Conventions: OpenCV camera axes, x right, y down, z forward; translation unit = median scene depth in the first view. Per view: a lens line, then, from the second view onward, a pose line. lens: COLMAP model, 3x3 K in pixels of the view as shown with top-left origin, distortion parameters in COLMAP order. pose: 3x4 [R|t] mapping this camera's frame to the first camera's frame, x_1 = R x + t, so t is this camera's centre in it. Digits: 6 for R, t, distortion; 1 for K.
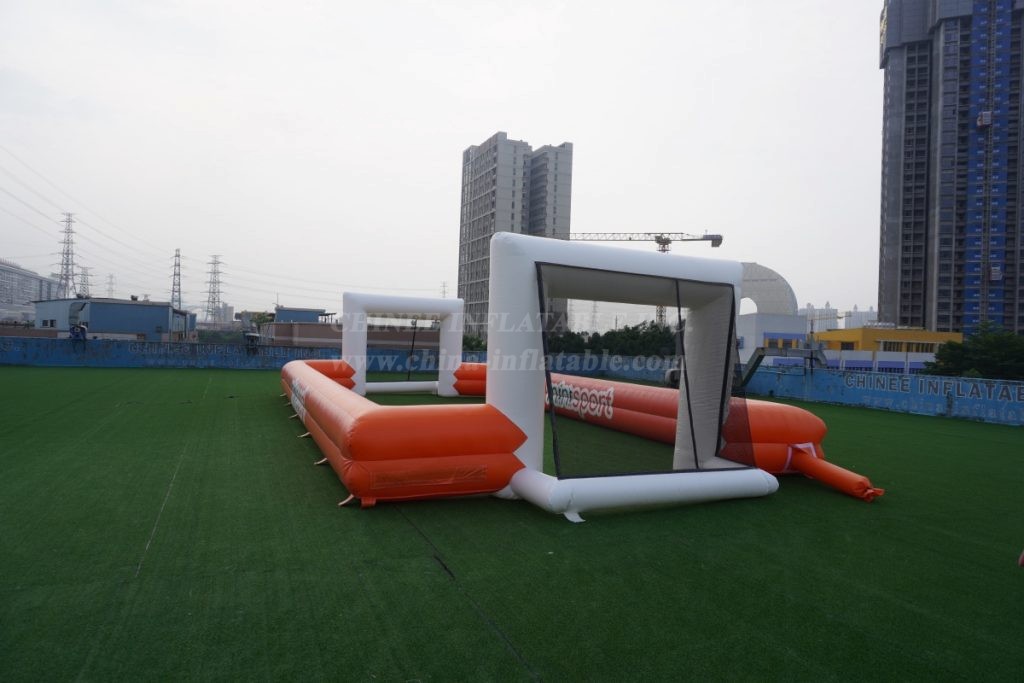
lens RADIAL K [[695.6, 0, 509.7], [0, 695.6, 345.1], [0, 0, 1]] dist [-0.059499, 0.044542]
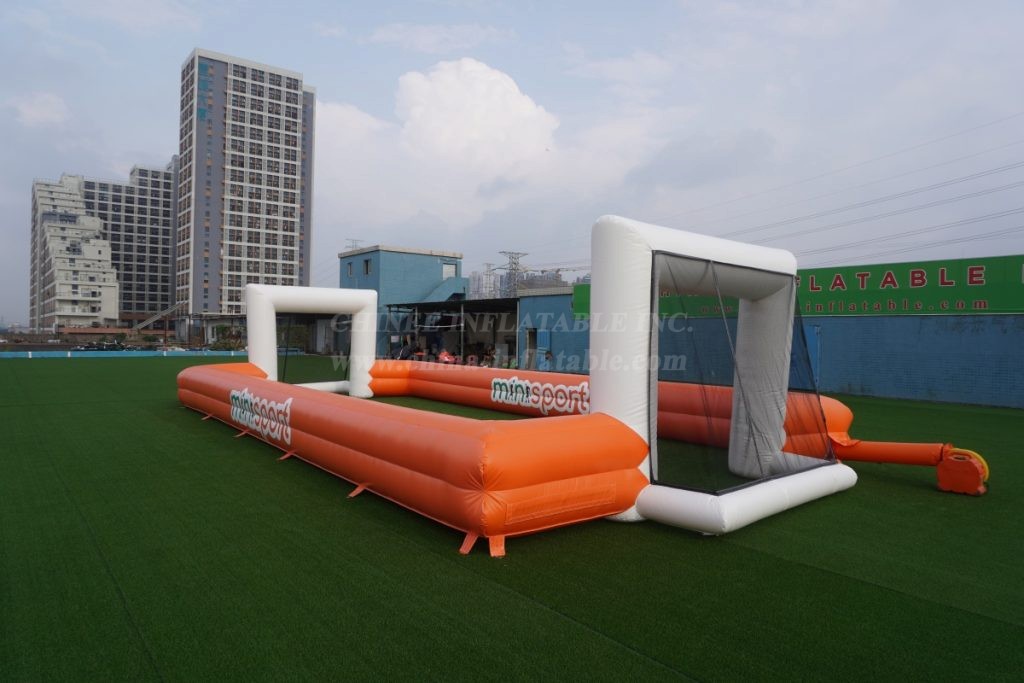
lens RADIAL K [[695.6, 0, 489.2], [0, 695.6, 331.6], [0, 0, 1]] dist [-0.059499, 0.044542]
pose [[0.973078, -0.028382, 0.228721, -0.019322], [0.029069, 0.999577, 0.000369, -0.001191], [-0.228634, 0.006290, 0.973492, 0.010062]]
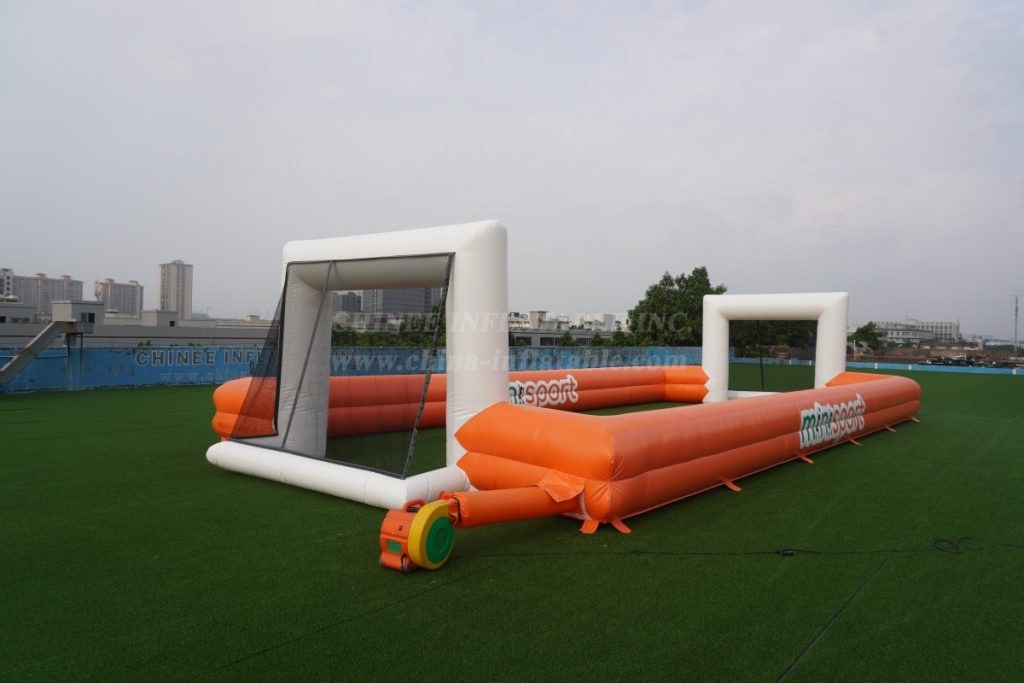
lens RADIAL K [[695.6, 0, 507.1], [0, 695.6, 347.7], [0, 0, 1]] dist [-0.059499, 0.044542]
pose [[-0.439682, -0.064253, 0.895852, -0.077733], [-0.029930, 0.997932, 0.056885, -0.004016], [-0.897655, -0.001802, -0.440696, 0.154544]]
